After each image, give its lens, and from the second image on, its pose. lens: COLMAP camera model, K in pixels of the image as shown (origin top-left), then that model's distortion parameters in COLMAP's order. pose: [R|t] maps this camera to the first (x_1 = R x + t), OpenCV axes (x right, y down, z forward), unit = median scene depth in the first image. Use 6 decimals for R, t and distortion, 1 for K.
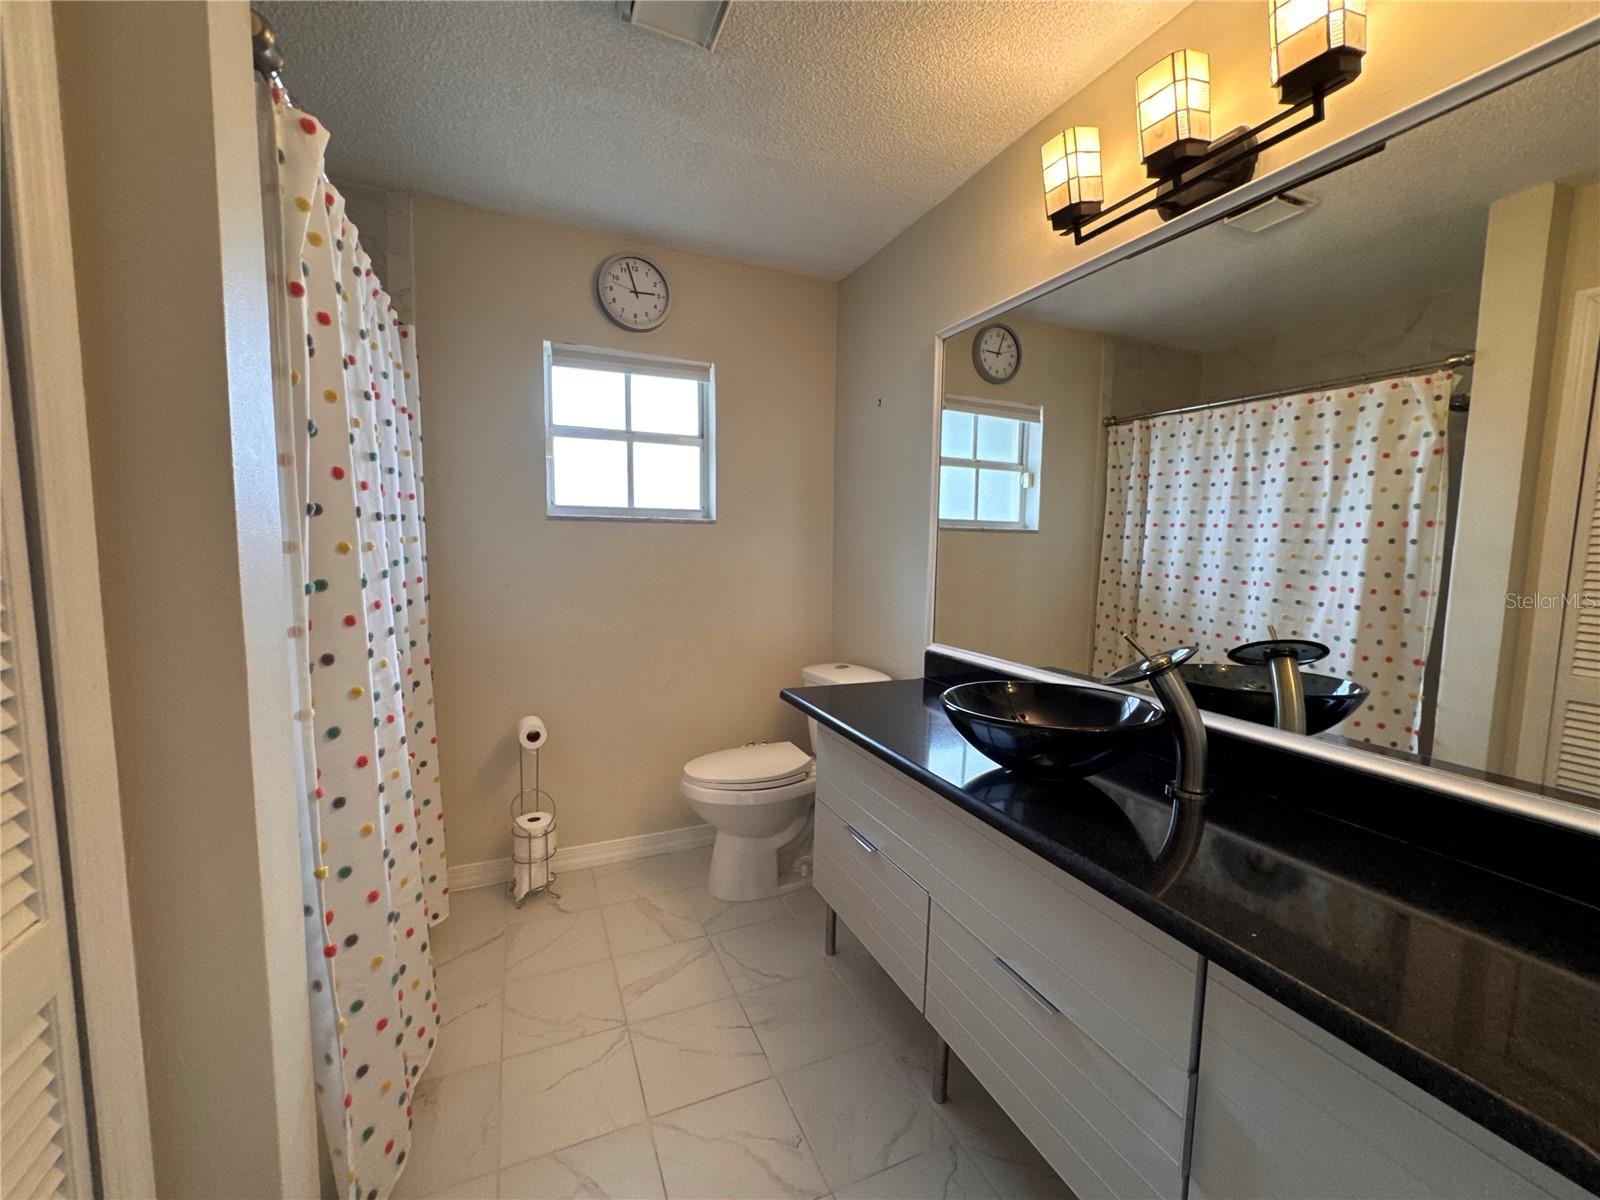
lens RADIAL K [[639.7, 0, 796.0], [0, 639.7, 597.0], [0, 0, 1]] dist [-0.001660, 0.000107]
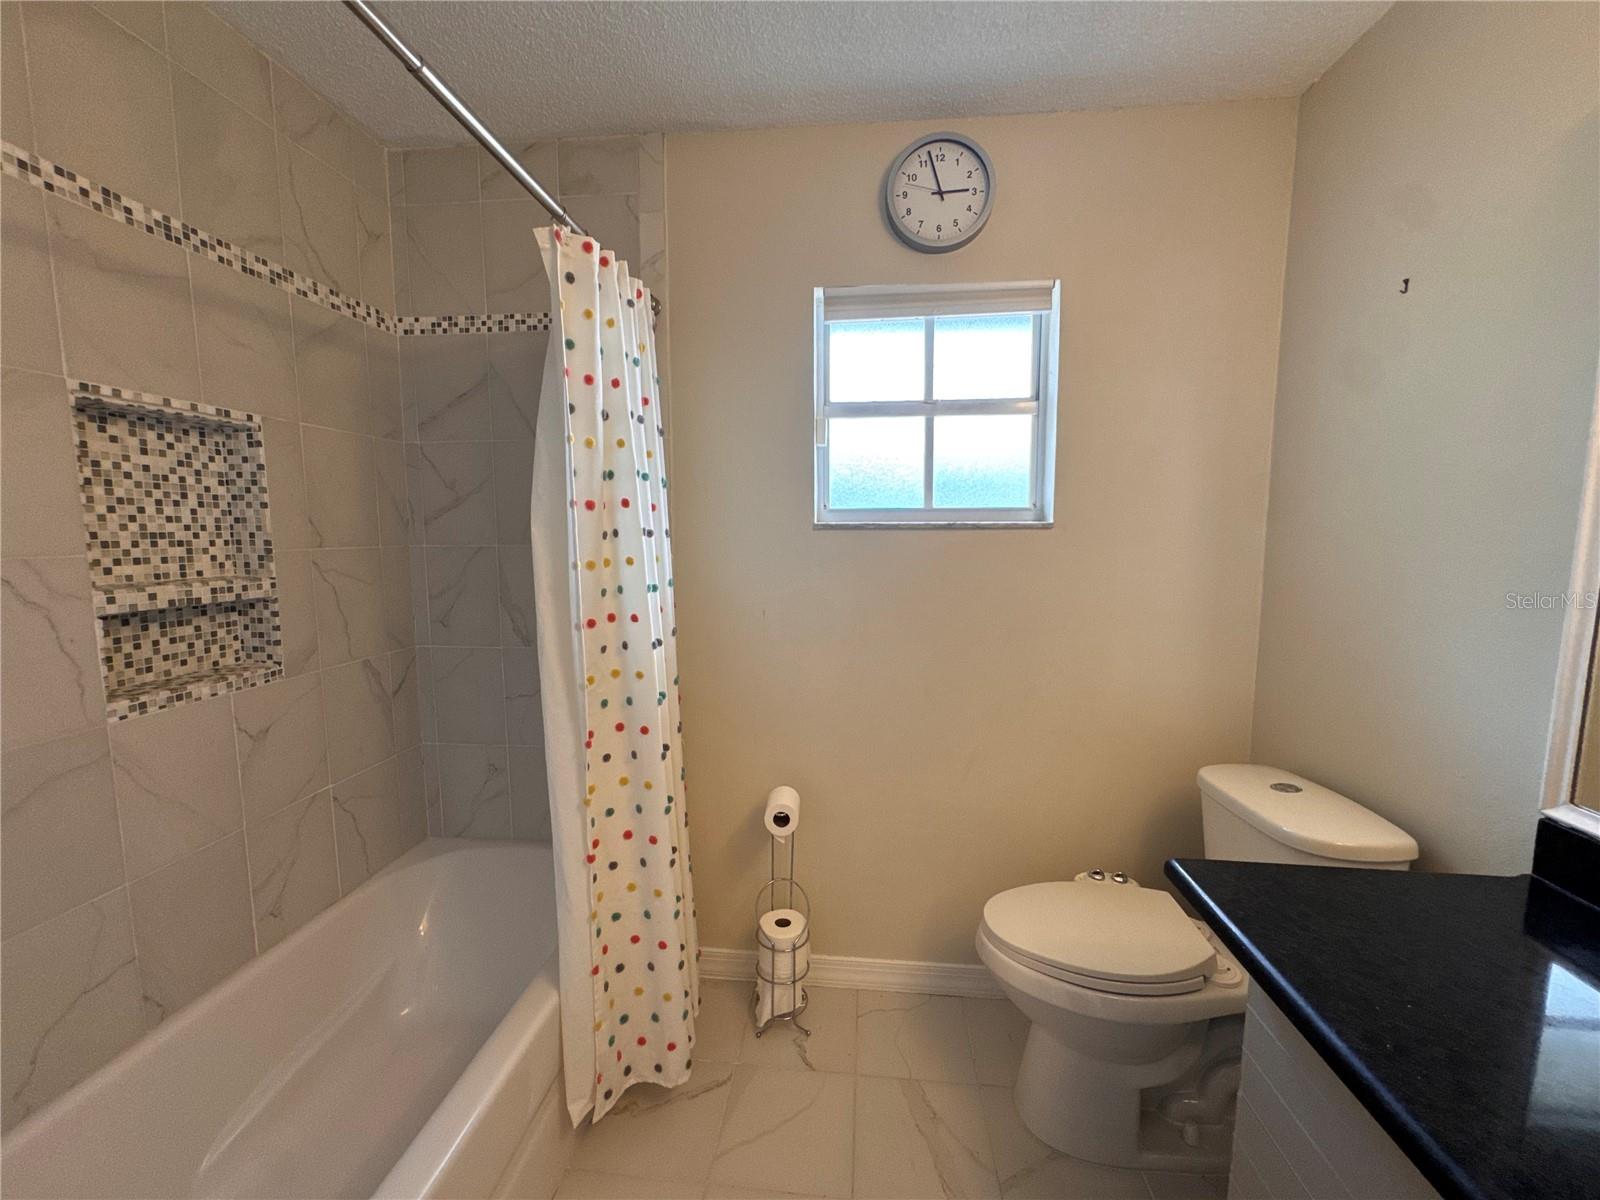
lens RADIAL K [[639.7, 0, 801.8], [0, 639.7, 600.4], [0, 0, 1]] dist [-0.001660, 0.000107]
pose [[0.870562, 0.038477, -0.490552, -0.030049], [-0.030679, 0.999243, 0.023932, -0.057381], [0.491101, -0.005785, 0.871083, 0.351541]]
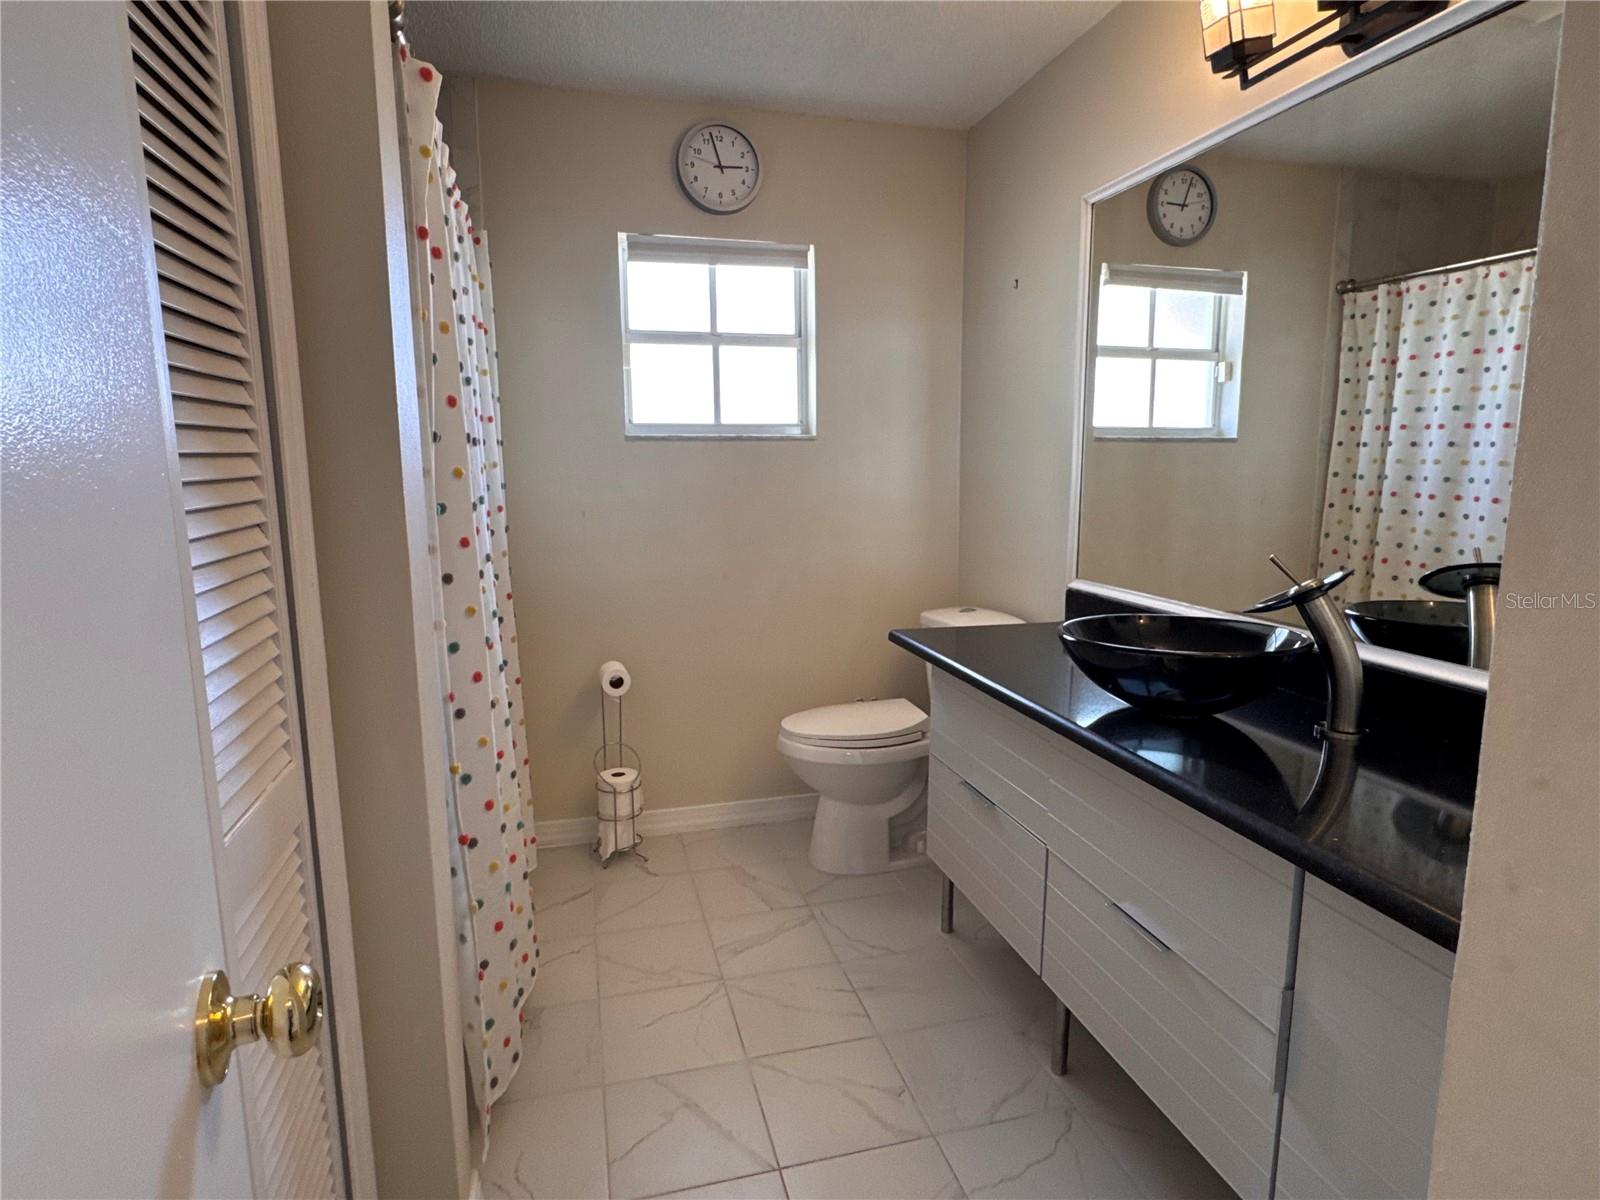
lens RADIAL K [[862.1, 0, 796.9], [0, 862.1, 587.4], [0, 0, 1]] dist [0.003359, -0.002506]
pose [[0.987874, 0.001795, -0.155248, 0.029156], [0.007079, 0.998372, 0.056591, 0.016306], [0.155097, -0.057004, 0.986253, -0.151411]]
